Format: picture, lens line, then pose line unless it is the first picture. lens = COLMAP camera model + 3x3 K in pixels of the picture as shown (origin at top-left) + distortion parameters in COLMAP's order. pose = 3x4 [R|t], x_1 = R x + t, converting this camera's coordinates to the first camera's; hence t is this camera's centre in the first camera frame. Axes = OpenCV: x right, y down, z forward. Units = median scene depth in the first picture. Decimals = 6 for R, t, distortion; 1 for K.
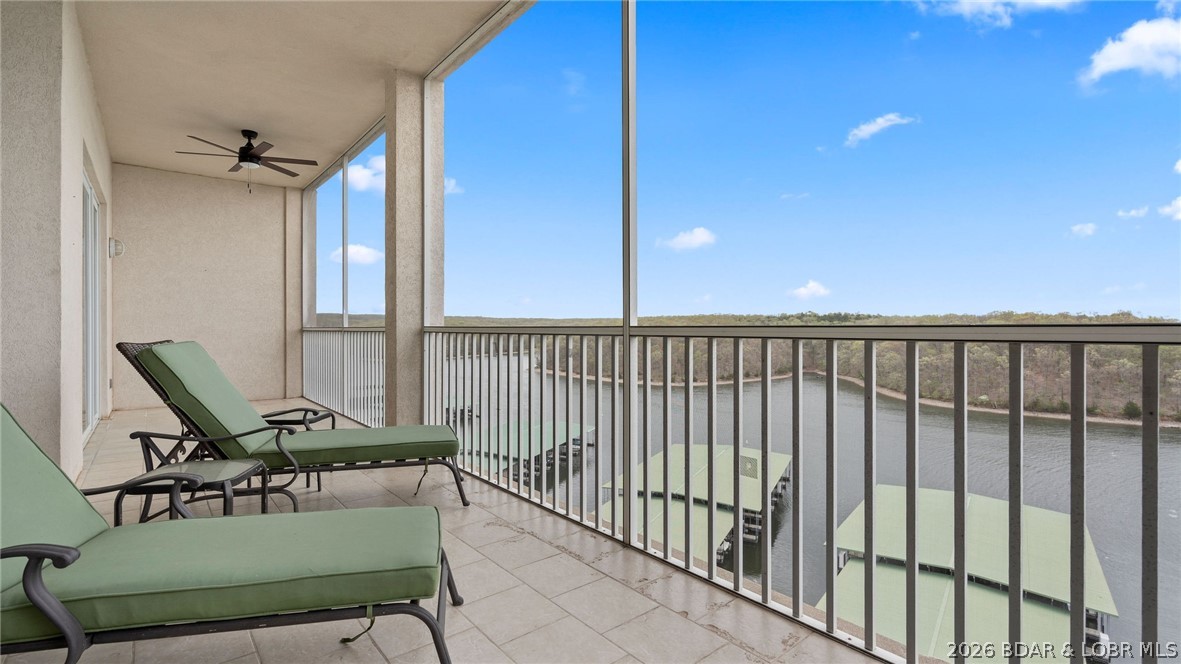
lens RADIAL K [[531.3, 0, 588.1], [0, 531.3, 333.4], [0, 0, 1]] dist [0.000125, 0.000244]
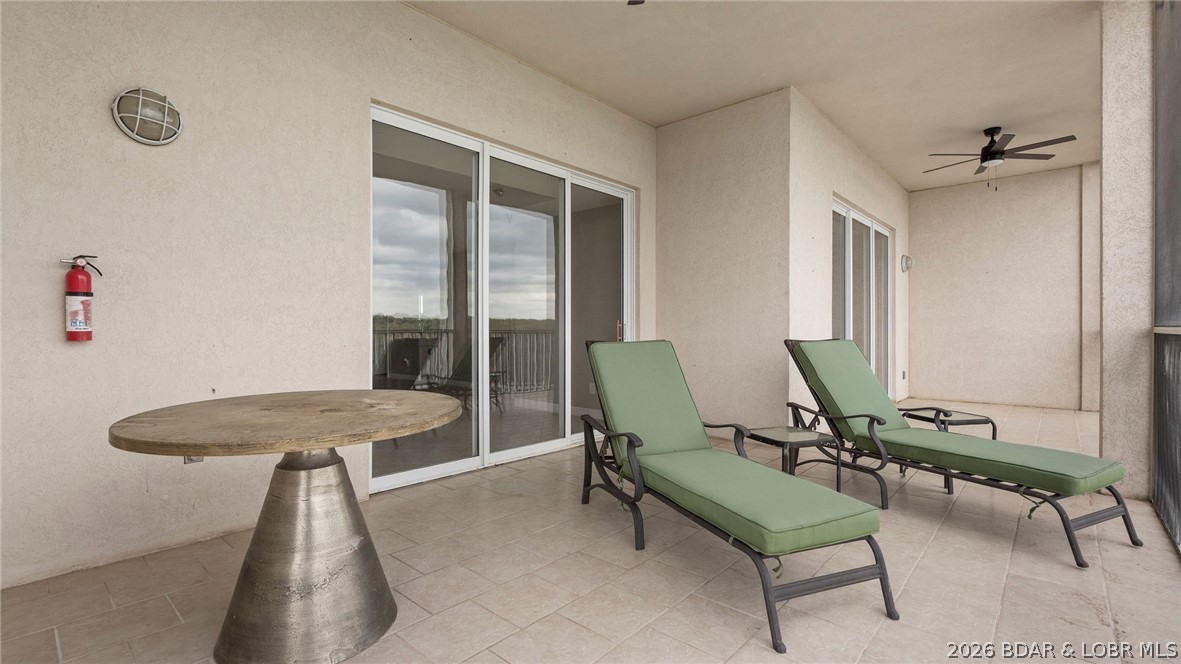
lens RADIAL K [[531.3, 0, 588.1], [0, 531.3, 333.4], [0, 0, 1]] dist [0.000125, 0.000244]
pose [[0.164263, 0.002912, -0.986412, 0.210431], [-0.005281, 0.999984, 0.002072, 0.000073], [0.986402, 0.004869, 0.164276, 0.104945]]
